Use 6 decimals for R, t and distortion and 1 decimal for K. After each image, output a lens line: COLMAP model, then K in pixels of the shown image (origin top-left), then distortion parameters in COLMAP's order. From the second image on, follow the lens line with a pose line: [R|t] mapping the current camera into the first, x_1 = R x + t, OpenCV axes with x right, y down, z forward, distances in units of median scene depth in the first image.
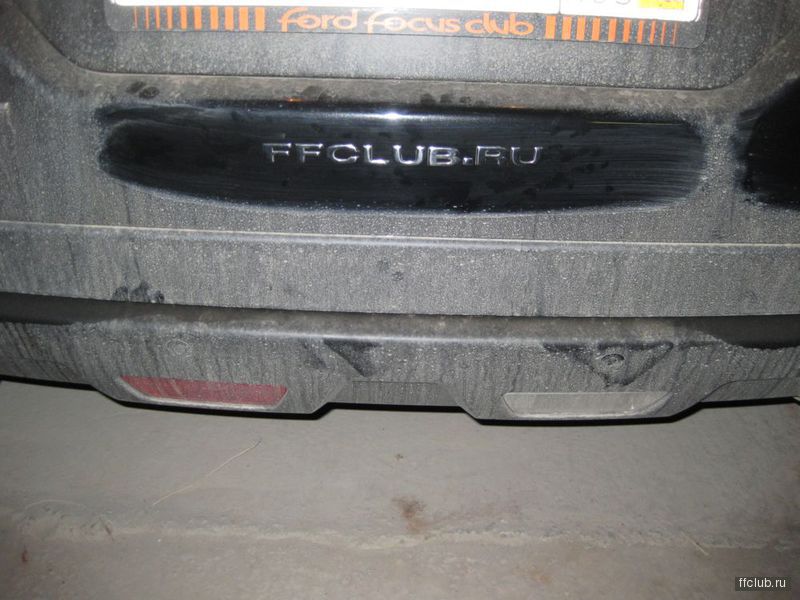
lens RADIAL K [[832.4, 0, 400.0], [0, 832.4, 300.0], [0, 0, 1]] dist [-0.184928, 0.181342]
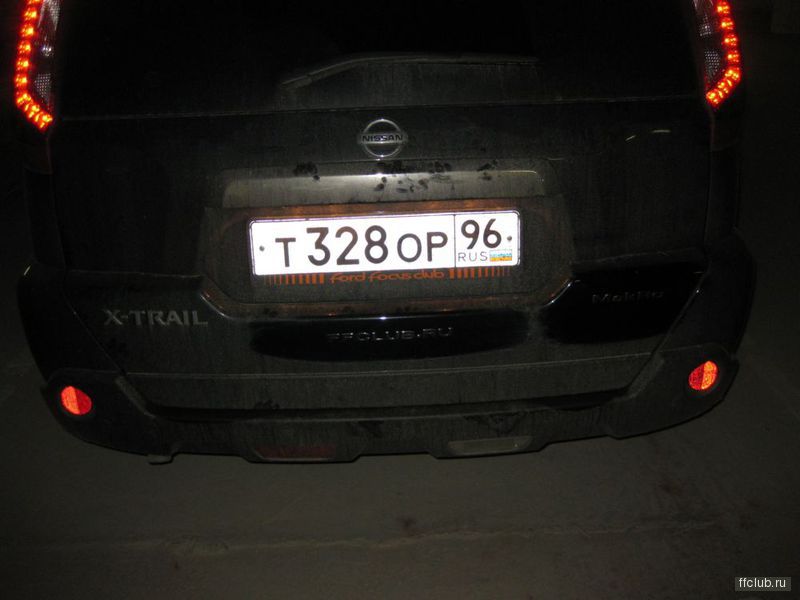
lens RADIAL K [[832.4, 0, 400.0], [0, 832.4, 300.0], [0, 0, 1]] dist [-0.184928, 0.181342]
pose [[0.997630, -0.067041, 0.015501, 0.002337], [0.068265, 0.992578, -0.100642, -0.038565], [-0.008639, 0.101462, 0.994802, -1.112388]]
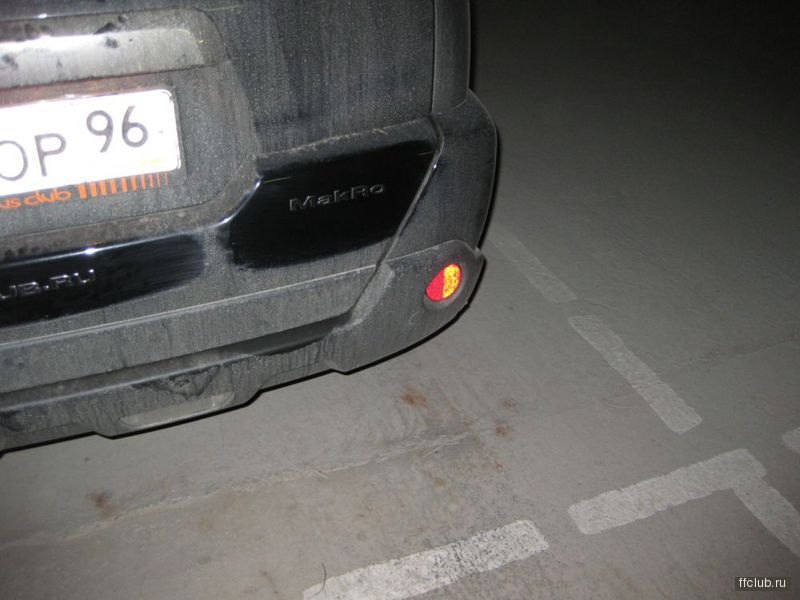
lens RADIAL K [[832.4, 0, 400.0], [0, 832.4, 300.0], [0, 0, 1]] dist [-0.184928, 0.181342]
pose [[0.928033, -0.206385, 0.310095, 0.198066], [0.181295, 0.977481, 0.107998, -0.170549], [-0.325401, -0.044007, 0.944551, -0.553969]]
